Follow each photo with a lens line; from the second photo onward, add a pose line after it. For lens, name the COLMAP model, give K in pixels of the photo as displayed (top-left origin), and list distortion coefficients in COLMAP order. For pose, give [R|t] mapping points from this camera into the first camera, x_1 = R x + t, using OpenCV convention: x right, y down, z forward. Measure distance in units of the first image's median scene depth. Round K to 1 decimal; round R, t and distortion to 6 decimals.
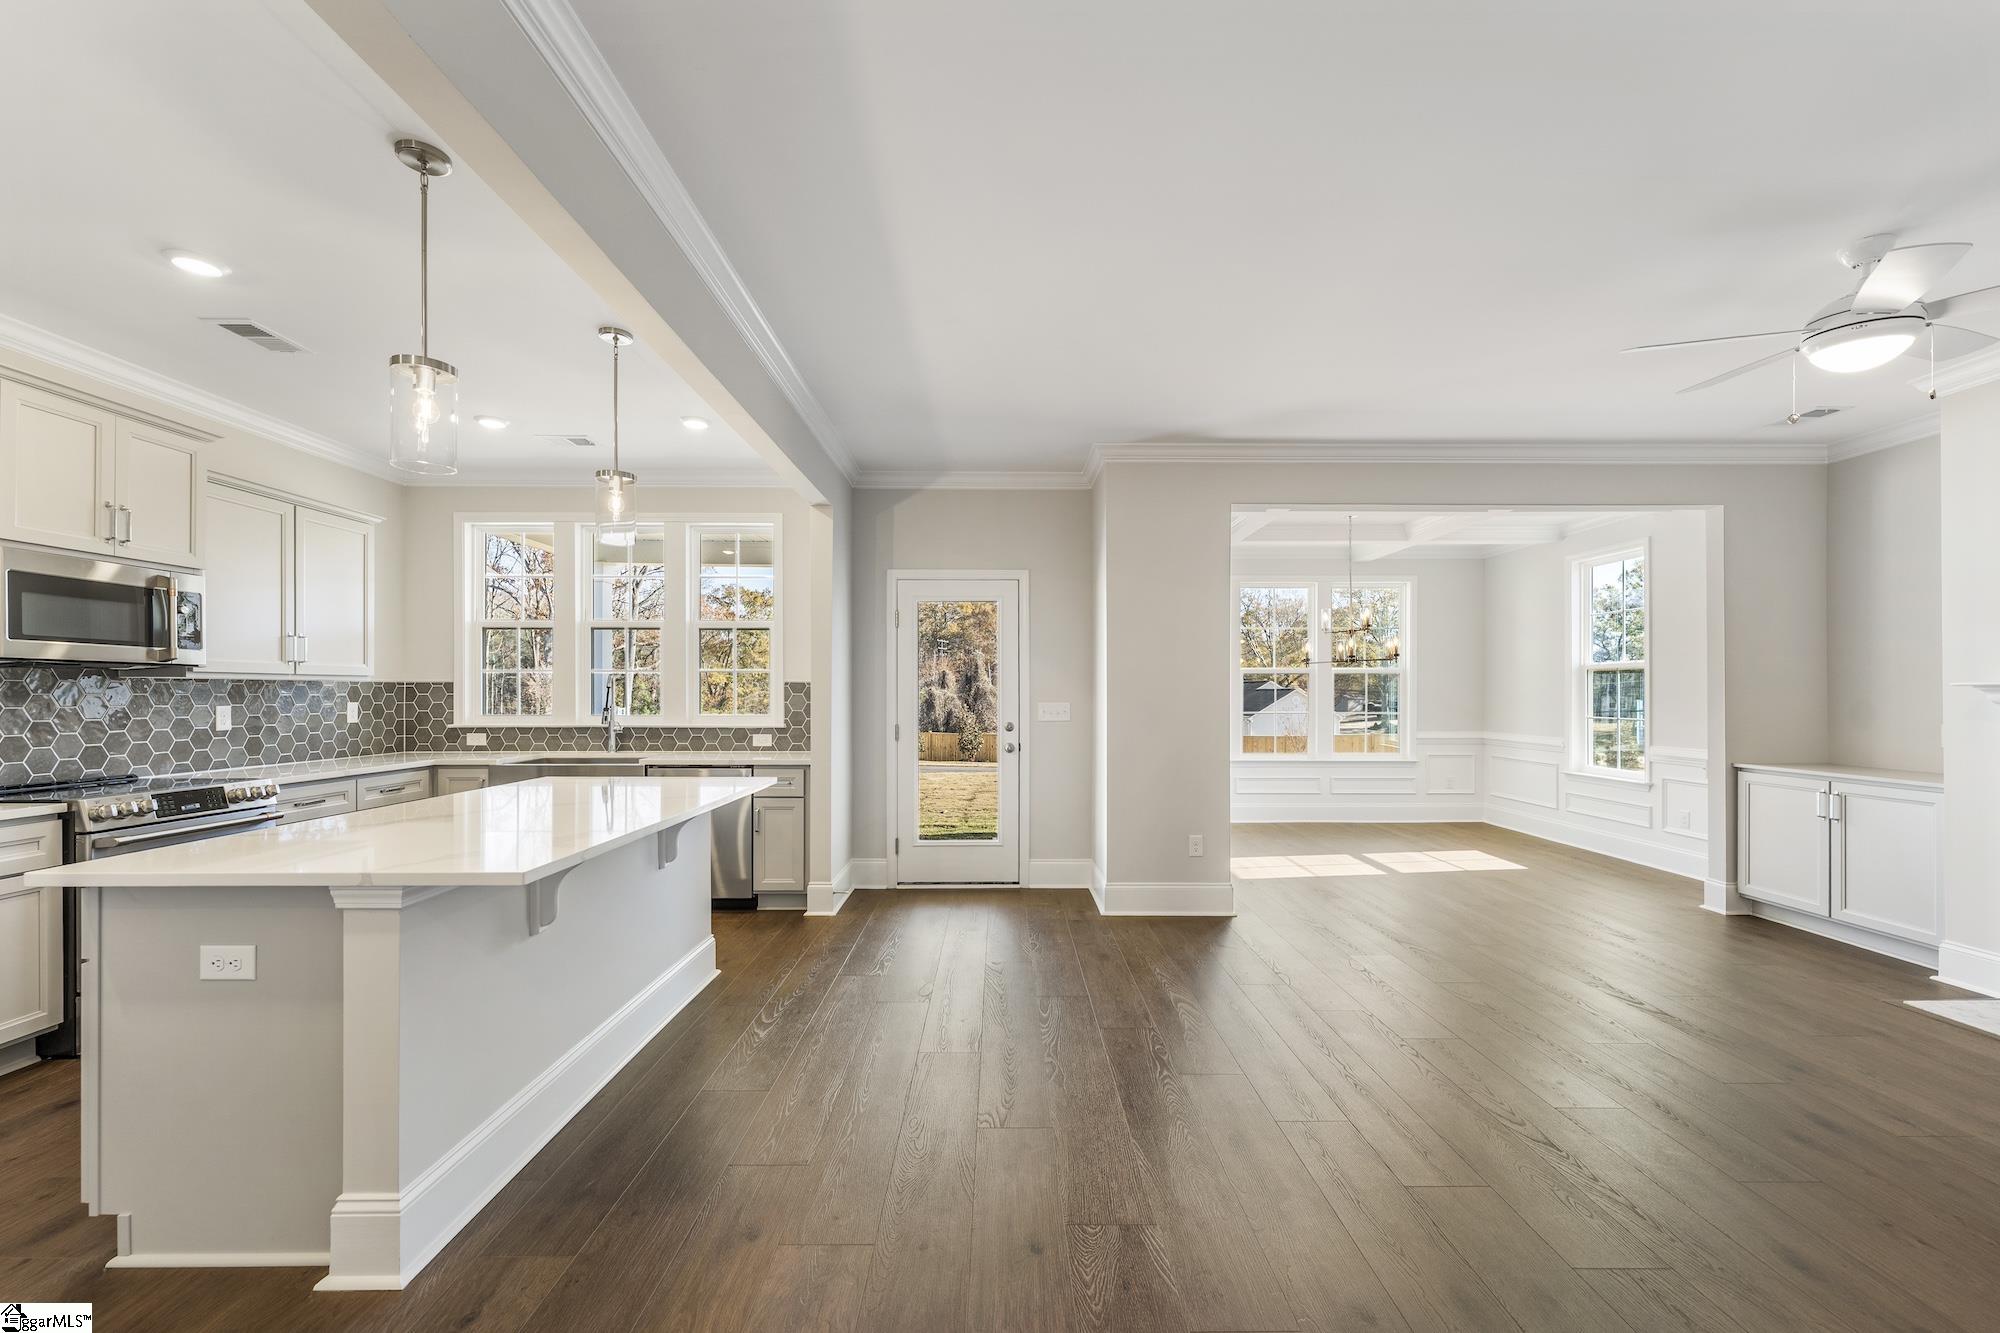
lens RADIAL K [[823.5, 0, 1017.9], [0, 823.5, 694.0], [0, 0, 1]] dist [0.002830, 0.000076]
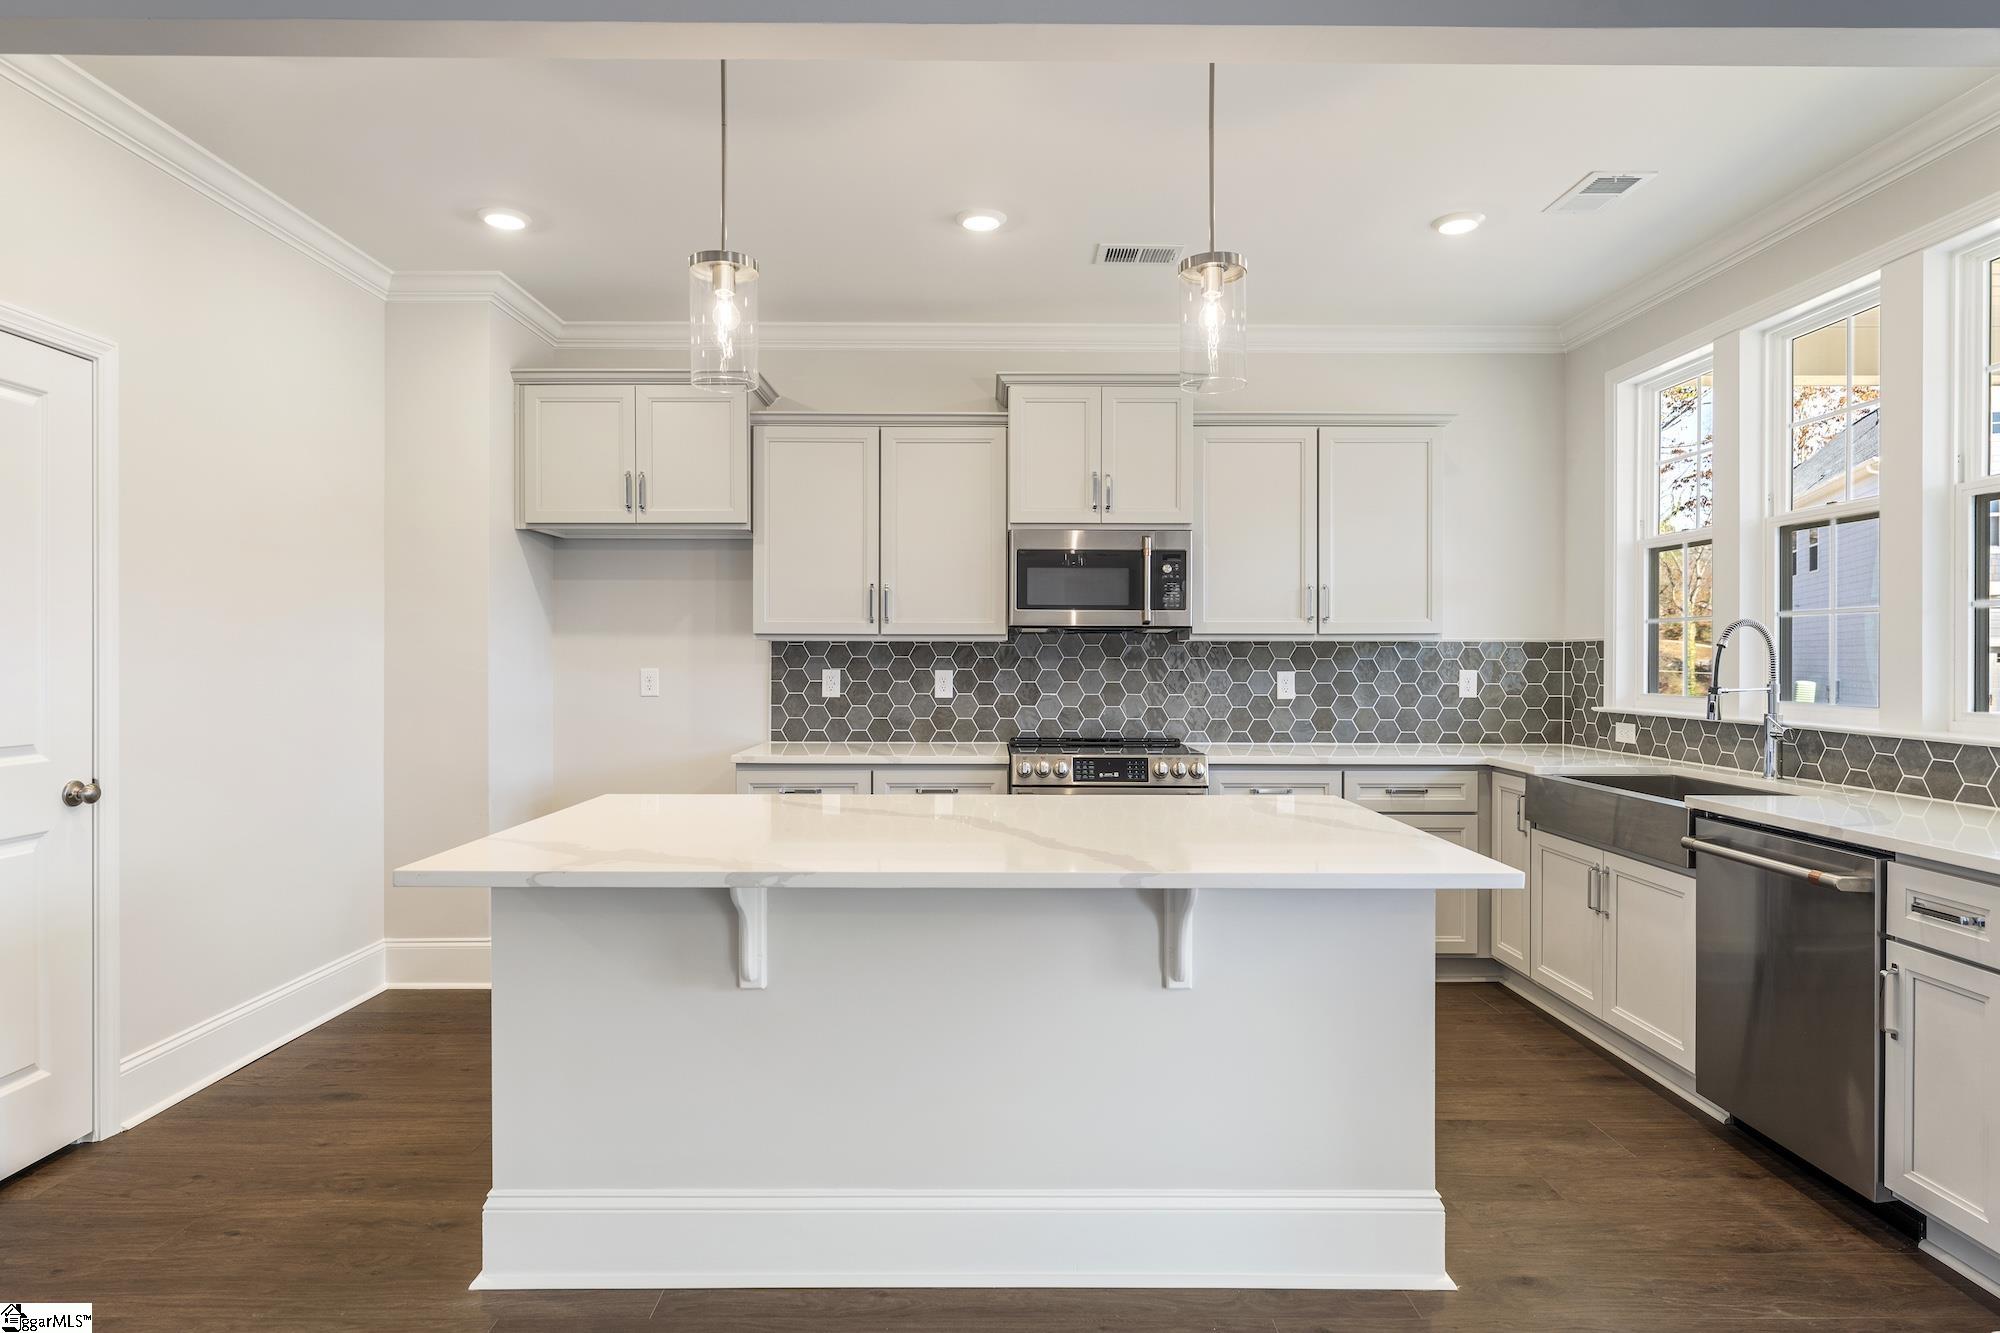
lens RADIAL K [[1084.3, 0, 999.4], [0, 1084.3, 670.0], [0, 0, 1]] dist [0.006871, 0.001321]
pose [[-0.023089, 0.010783, -0.999675, 0.173490], [-0.002838, 0.999937, 0.010851, 0.000862], [0.999729, 0.003087, -0.023057, 0.600496]]
